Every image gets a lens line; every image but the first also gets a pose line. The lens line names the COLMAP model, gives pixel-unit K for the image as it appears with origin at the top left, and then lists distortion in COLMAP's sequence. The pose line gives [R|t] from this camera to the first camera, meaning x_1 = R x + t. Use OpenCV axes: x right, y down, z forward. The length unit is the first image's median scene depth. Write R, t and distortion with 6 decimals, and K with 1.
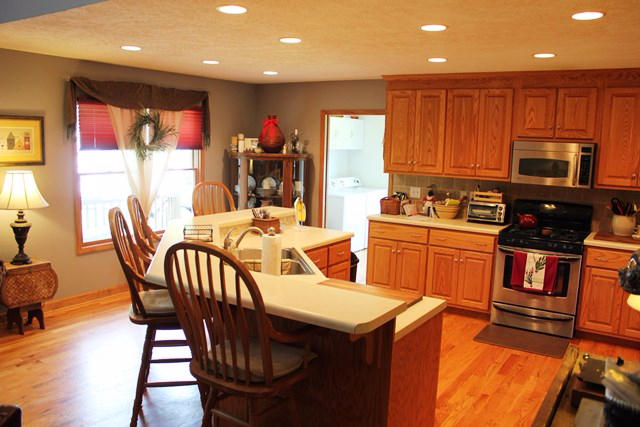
lens RADIAL K [[537.0, 0, 321.7], [0, 537.0, 220.3], [0, 0, 1]] dist [-0.167714, 0.152157]
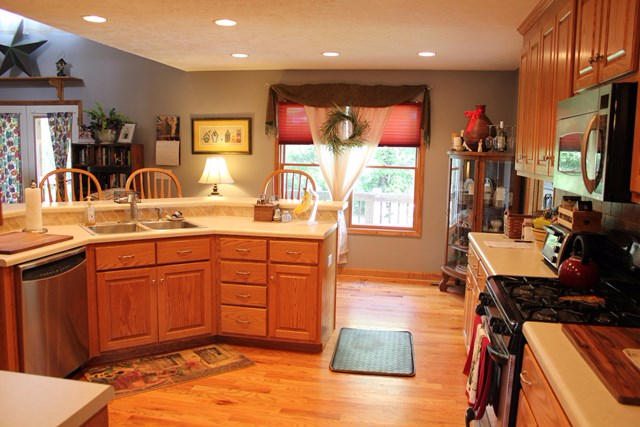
lens RADIAL K [[537.0, 0, 321.7], [0, 537.0, 220.3], [0, 0, 1]] dist [-0.167714, 0.152157]
pose [[0.389247, 0.100321, -0.915654, 0.695610], [-0.147365, 0.988030, 0.045605, -0.028231], [0.909269, 0.117184, 0.399372, 0.579248]]
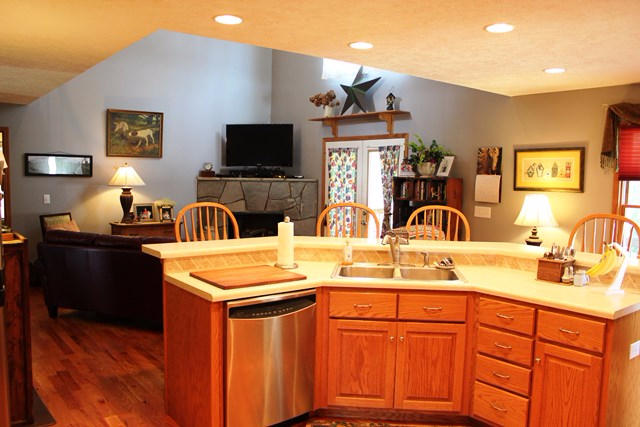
lens RADIAL K [[537.0, 0, 321.7], [0, 537.0, 220.3], [0, 0, 1]] dist [-0.167714, 0.152157]
pose [[-0.310914, 0.045058, -0.949369, 0.569963], [-0.167938, 0.980554, 0.101537, -0.062834], [0.935483, 0.191005, -0.297301, 0.743545]]
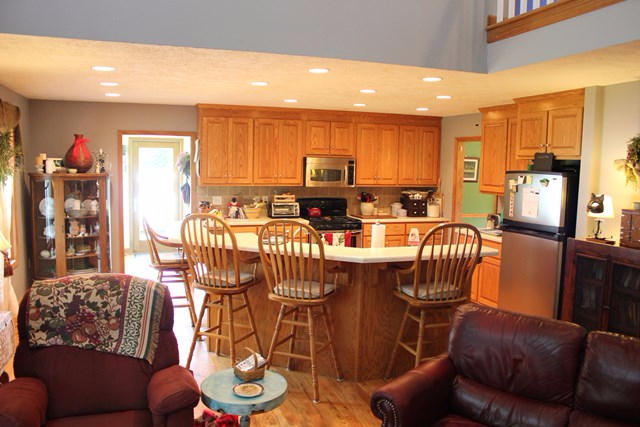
lens RADIAL K [[537.0, 0, 321.7], [0, 537.0, 220.3], [0, 0, 1]] dist [-0.167714, 0.152157]
pose [[0.604364, -0.103220, 0.789994, -0.729939], [0.113384, 0.992622, 0.042954, -0.037378], [-0.788599, 0.063613, 0.611609, 0.086365]]
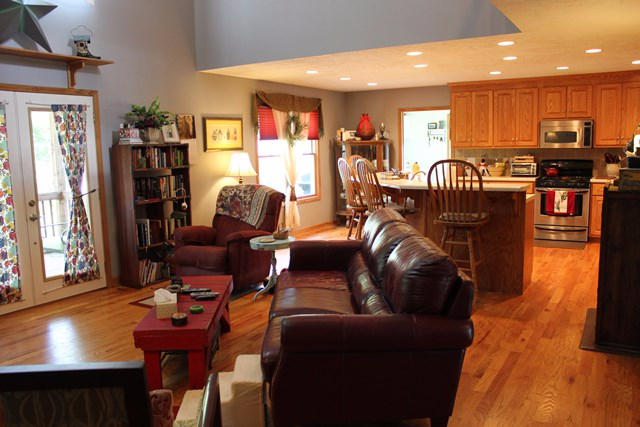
lens RADIAL K [[537.0, 0, 321.7], [0, 537.0, 220.3], [0, 0, 1]] dist [-0.167714, 0.152157]
pose [[0.997731, -0.058657, 0.033035, -0.332763], [0.058947, 0.998230, -0.007889, 0.110378], [-0.032514, 0.009818, 0.999423, -0.498736]]
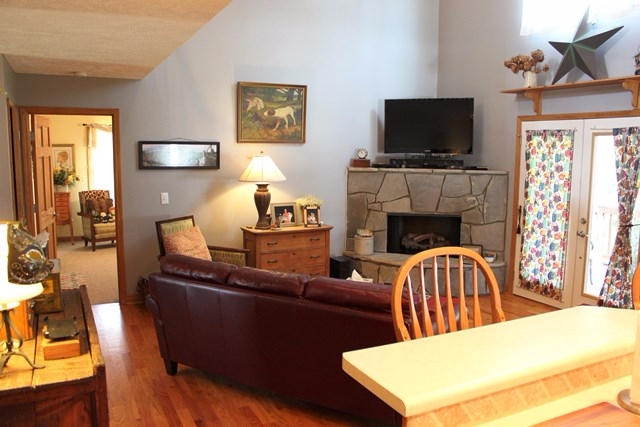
lens RADIAL K [[537.0, 0, 321.7], [0, 537.0, 220.3], [0, 0, 1]] dist [-0.167714, 0.152157]
pose [[-0.504376, 0.079110, -0.859853, 0.292004], [-0.150337, 0.972540, 0.177663, -0.058646], [0.850296, 0.218876, -0.478633, 0.473677]]
